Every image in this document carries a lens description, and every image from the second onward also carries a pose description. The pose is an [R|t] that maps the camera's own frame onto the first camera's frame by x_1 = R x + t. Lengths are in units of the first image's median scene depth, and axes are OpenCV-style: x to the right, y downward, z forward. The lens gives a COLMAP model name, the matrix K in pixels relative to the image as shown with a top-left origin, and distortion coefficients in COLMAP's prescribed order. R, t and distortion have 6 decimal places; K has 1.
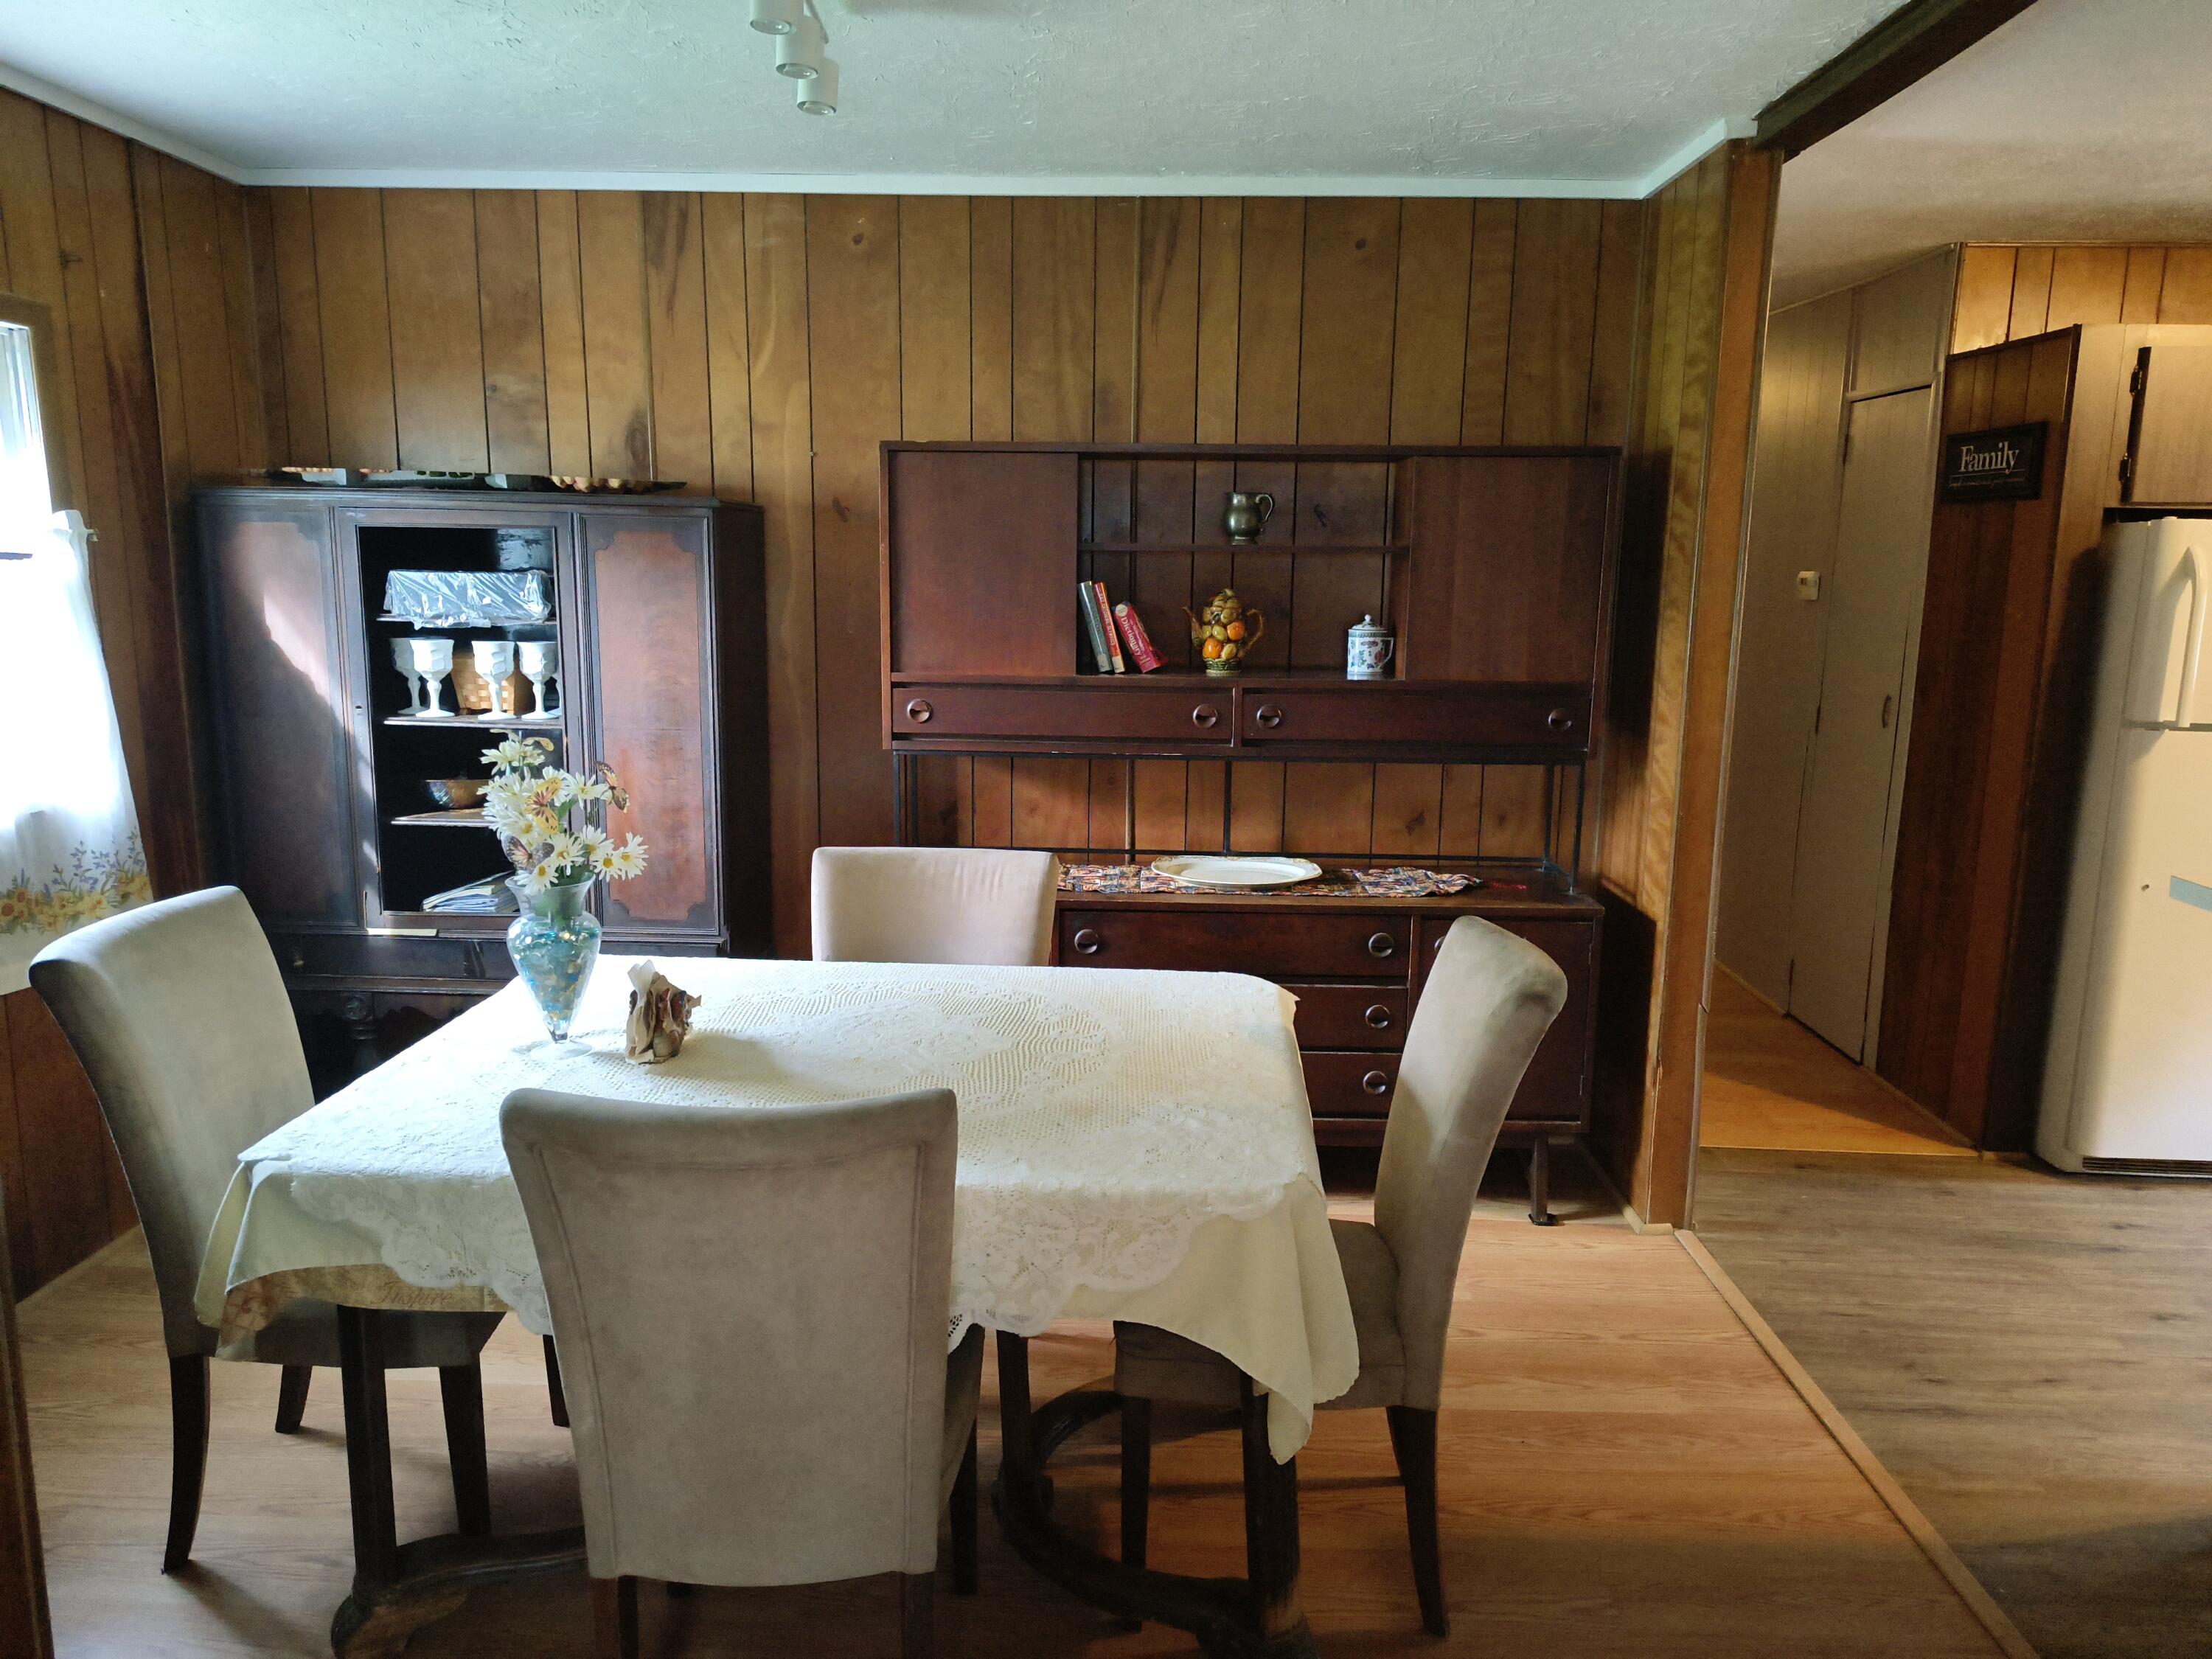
lens RADIAL K [[1508.9, 0, 1100.0], [0, 1508.9, 829.2], [0, 0, 1]] dist [0.013606, -0.001292]
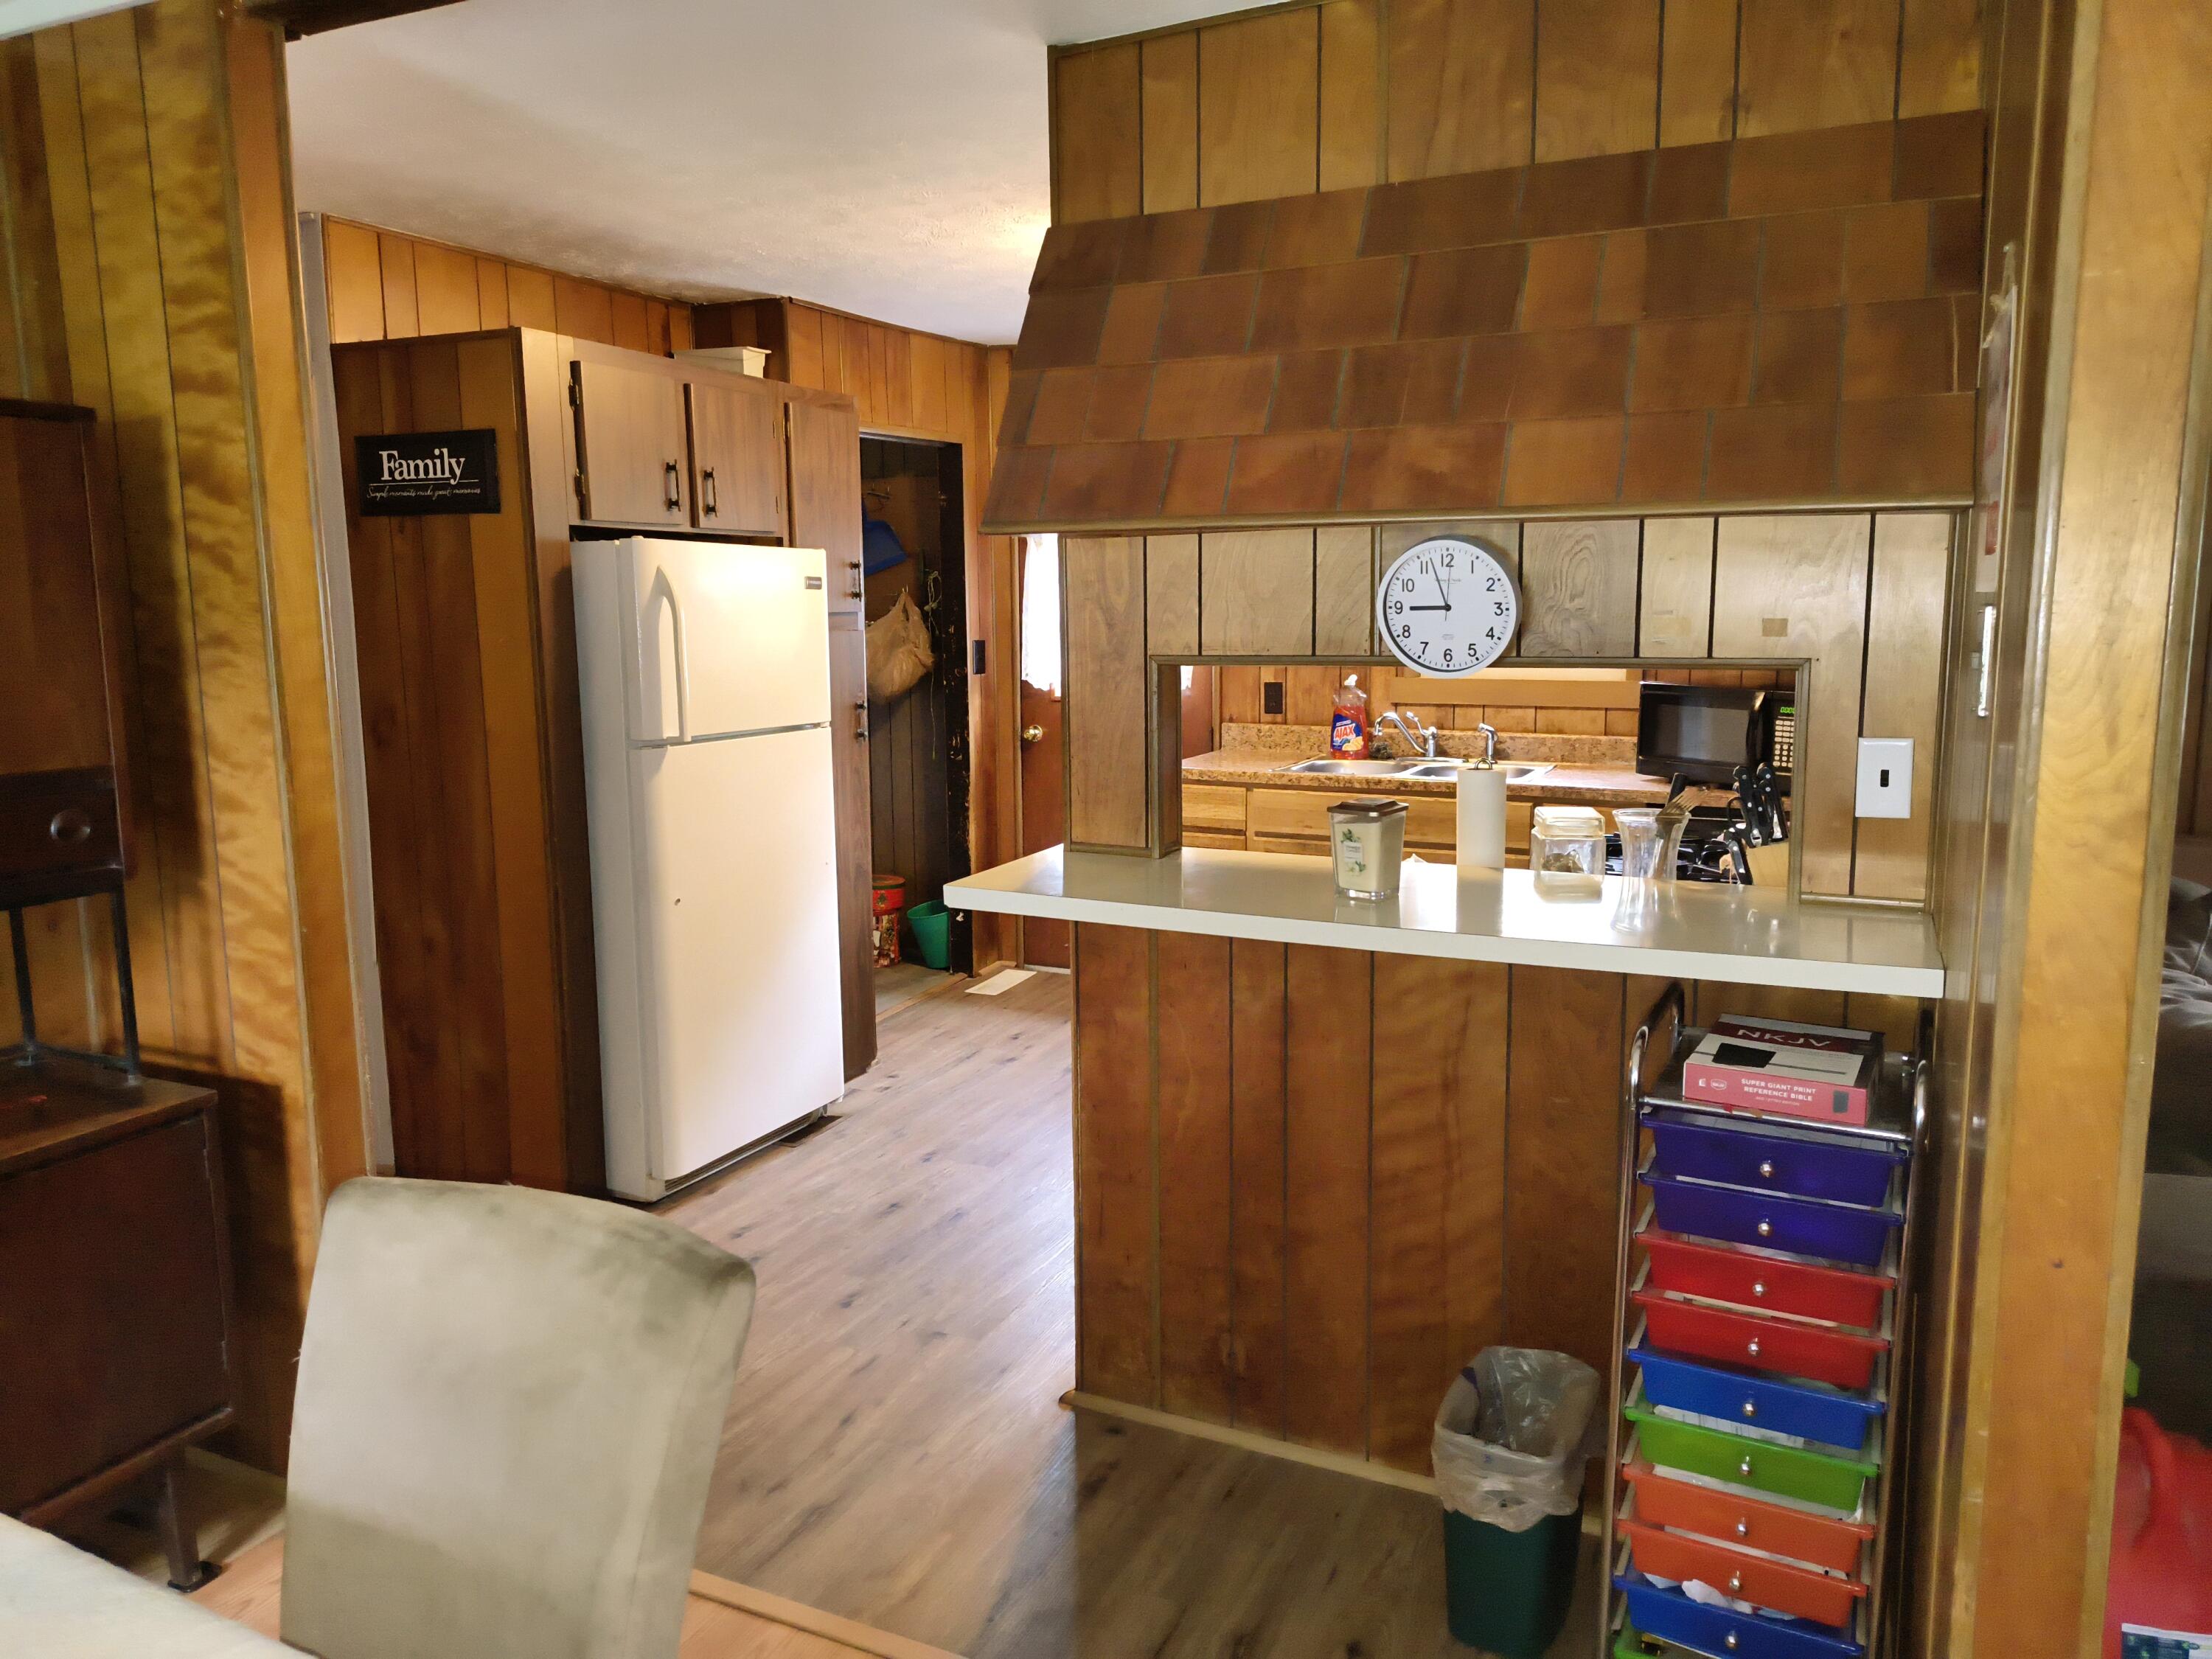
lens RADIAL K [[1508.9, 0, 1108.5], [0, 1508.9, 810.0], [0, 0, 1]] dist [0.013606, -0.001292]
pose [[0.393714, -0.144646, 0.907781, -0.103511], [0.171261, 0.981794, 0.082161, -0.056186], [-0.903138, 0.123120, 0.411319, 0.329267]]
